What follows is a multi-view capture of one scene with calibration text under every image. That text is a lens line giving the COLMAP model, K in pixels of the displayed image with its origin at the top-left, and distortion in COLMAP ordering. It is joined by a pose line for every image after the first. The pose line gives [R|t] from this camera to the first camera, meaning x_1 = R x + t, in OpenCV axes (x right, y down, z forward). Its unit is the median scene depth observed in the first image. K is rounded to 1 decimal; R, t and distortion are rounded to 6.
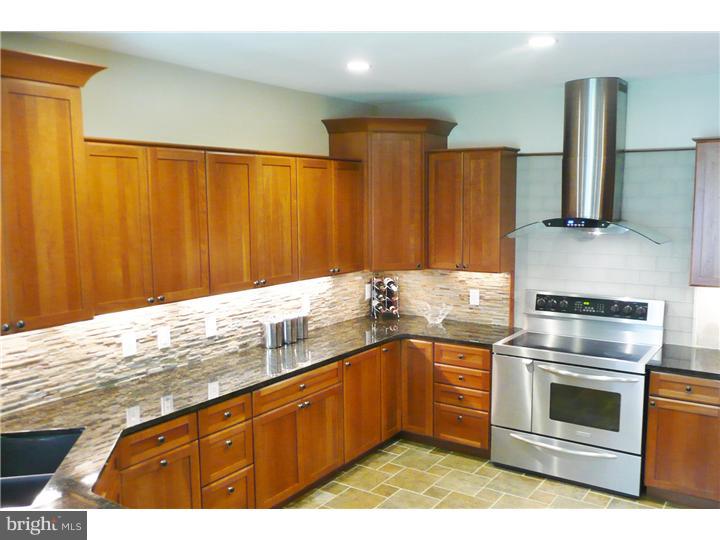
lens RADIAL K [[627.3, 0, 404.6], [0, 627.3, 278.9], [0, 0, 1]] dist [-0.029919, 0.019215]
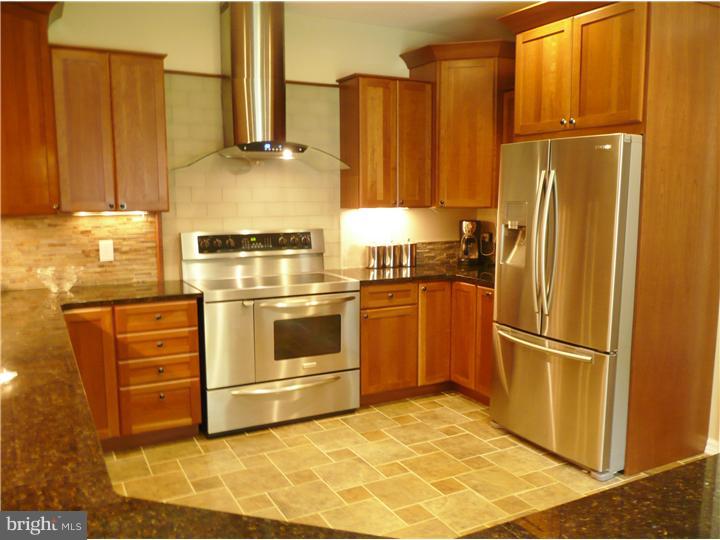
lens RADIAL K [[627.3, 0, 361.2], [0, 627.3, 274.3], [0, 0, 1]] dist [-0.029919, 0.019215]
pose [[0.498808, -0.108819, 0.859854, -0.463420], [0.111481, 0.991901, 0.060860, 0.053800], [-0.859513, 0.065500, 0.506900, 0.398557]]
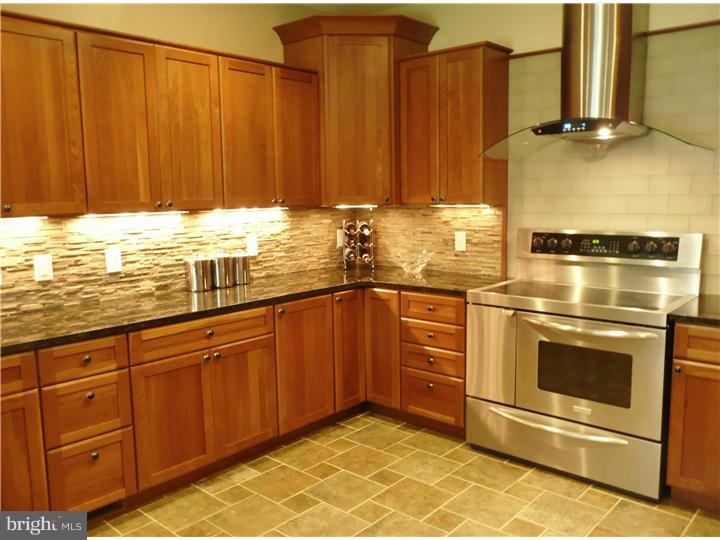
lens RADIAL K [[611.8, 0, 372.2], [0, 611.8, 269.8], [0, 0, 1]] dist [-0.008205, -0.002000]
pose [[0.988272, 0.007984, -0.152498, 0.139822], [-0.008062, 0.999967, 0.000106, 0.078445], [0.152494, 0.001124, 0.988304, 0.230159]]
